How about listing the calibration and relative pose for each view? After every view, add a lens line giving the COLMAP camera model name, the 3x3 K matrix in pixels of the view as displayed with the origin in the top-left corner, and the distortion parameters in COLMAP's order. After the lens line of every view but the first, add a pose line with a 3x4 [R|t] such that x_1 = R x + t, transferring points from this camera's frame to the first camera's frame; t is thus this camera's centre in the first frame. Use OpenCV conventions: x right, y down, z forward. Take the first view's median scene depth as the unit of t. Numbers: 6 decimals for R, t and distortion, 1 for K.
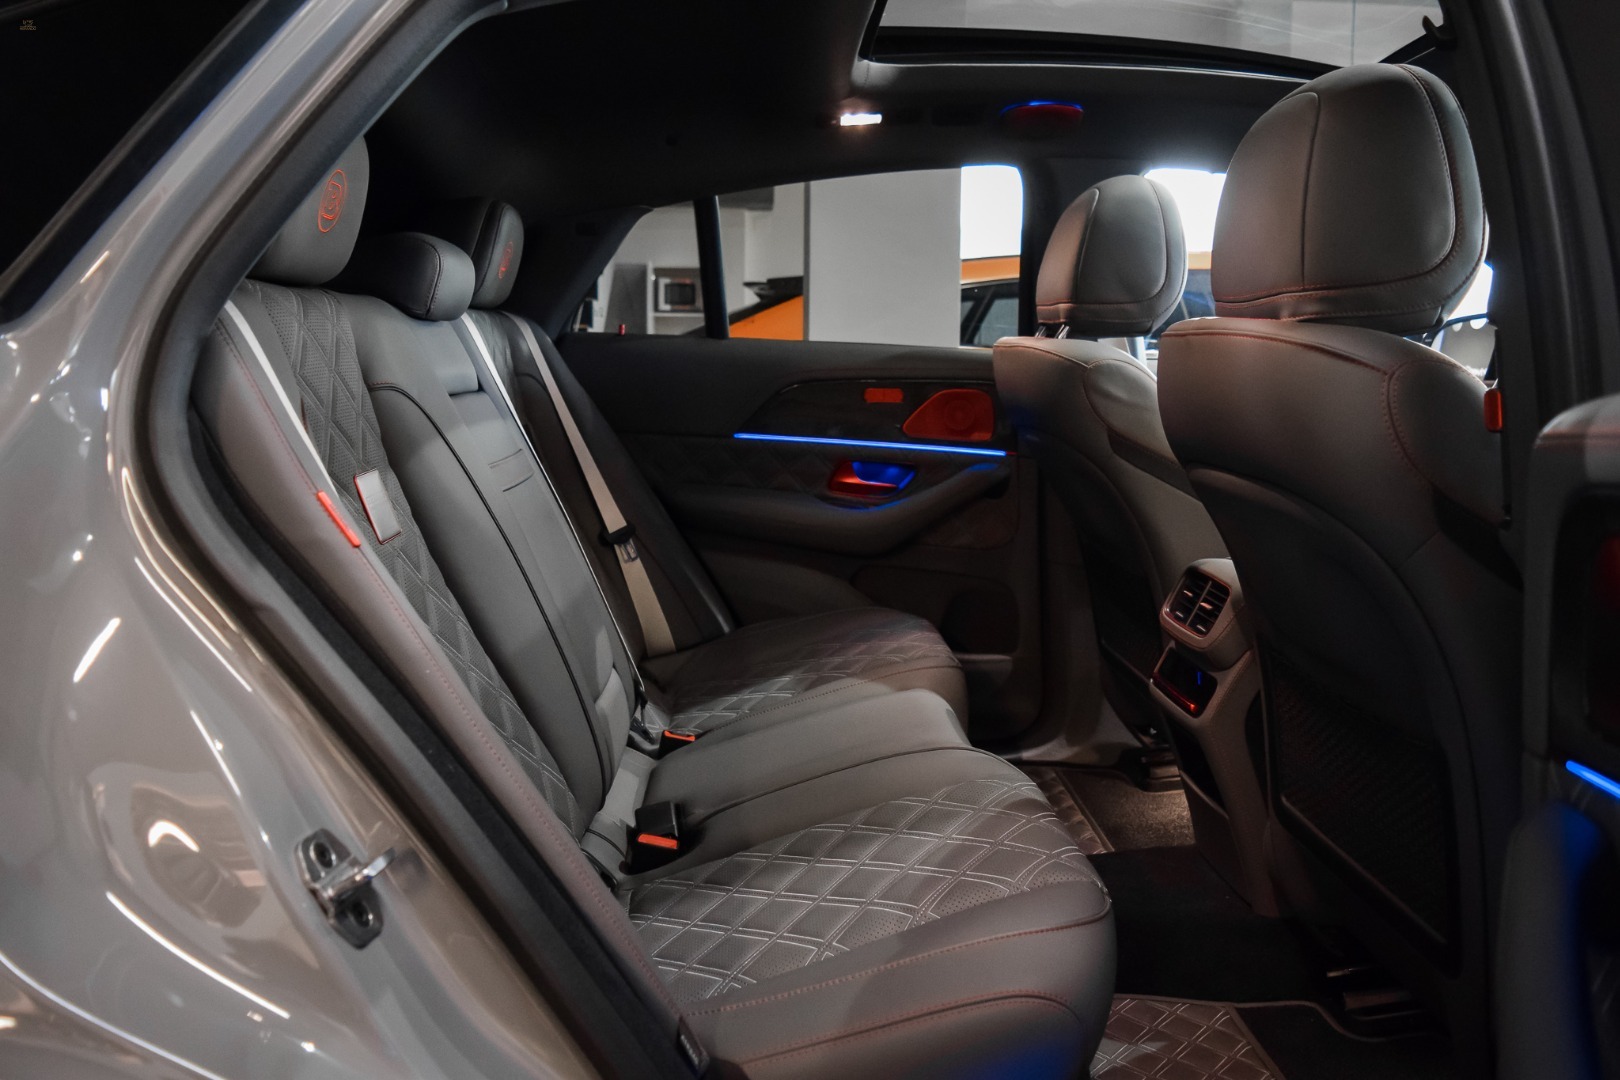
lens RADIAL K [[1287.0, 0, 838.8], [0, 1287.0, 534.9], [0, 0, 1]] dist [-0.081938, 0.001981]
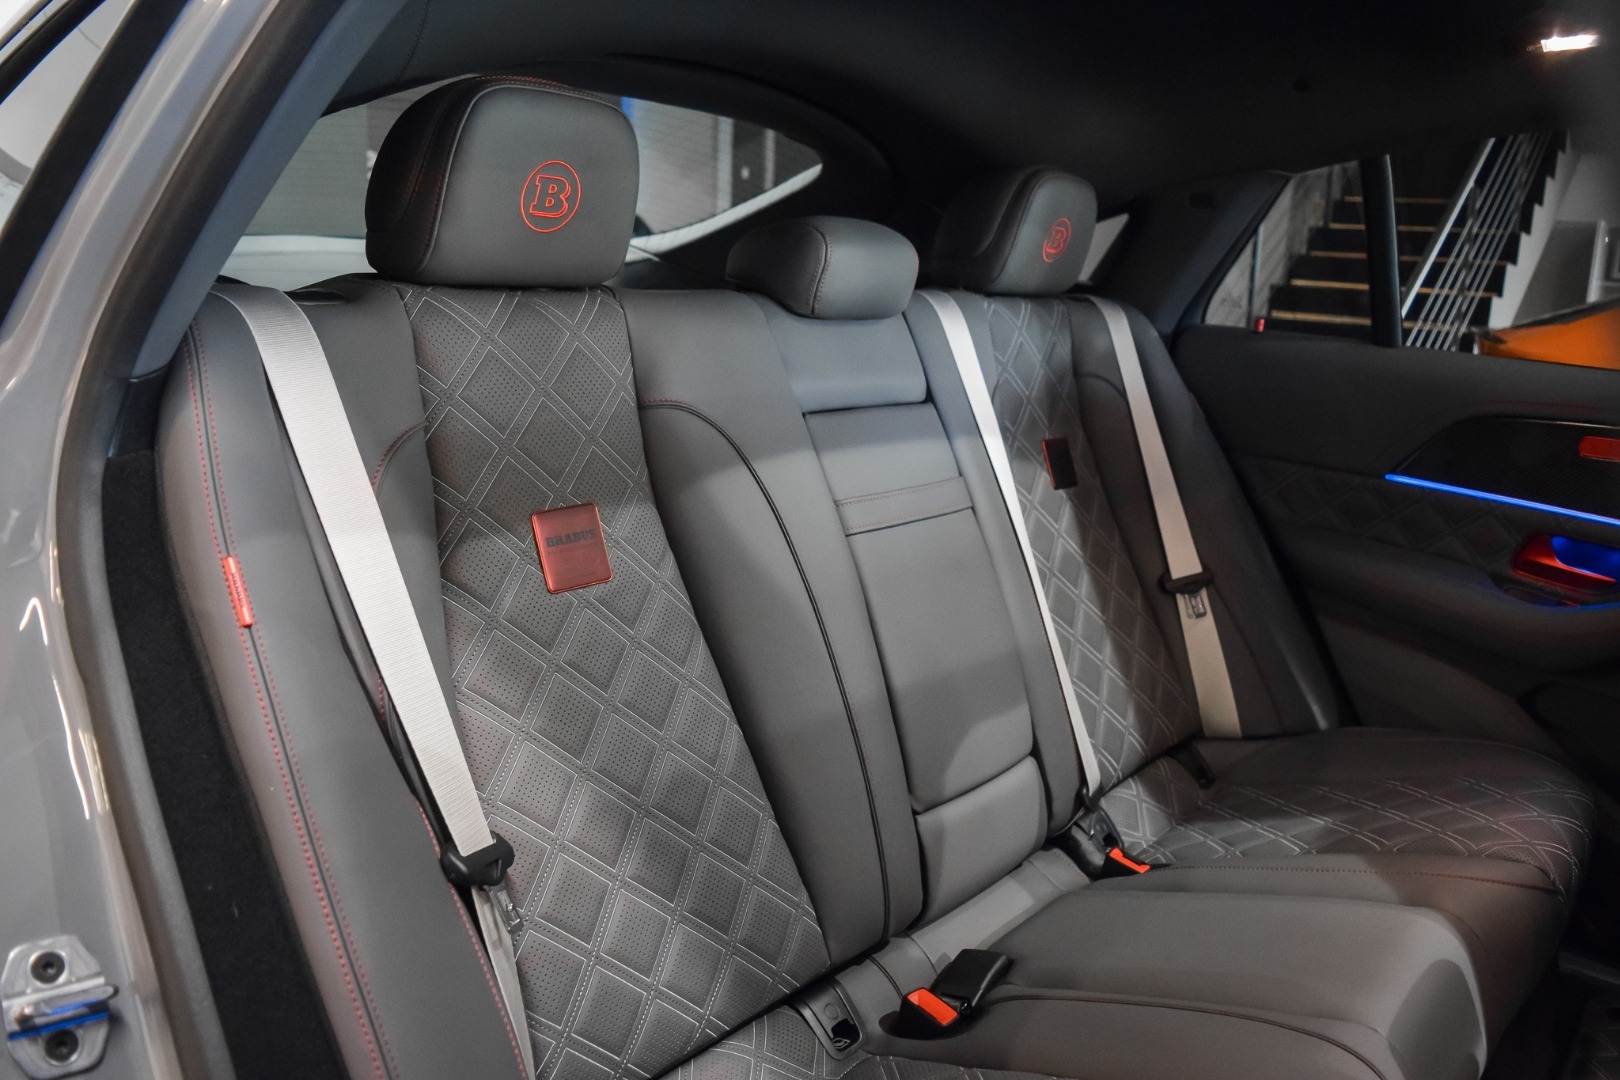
lens RADIAL K [[1287.0, 0, 838.8], [0, 1287.0, 534.9], [0, 0, 1]] dist [-0.081938, 0.001981]
pose [[0.734475, 0.166715, -0.657839, 0.191886], [-0.137065, 0.985821, 0.096802, -0.077097], [0.664650, 0.019068, 0.746912, 0.252433]]
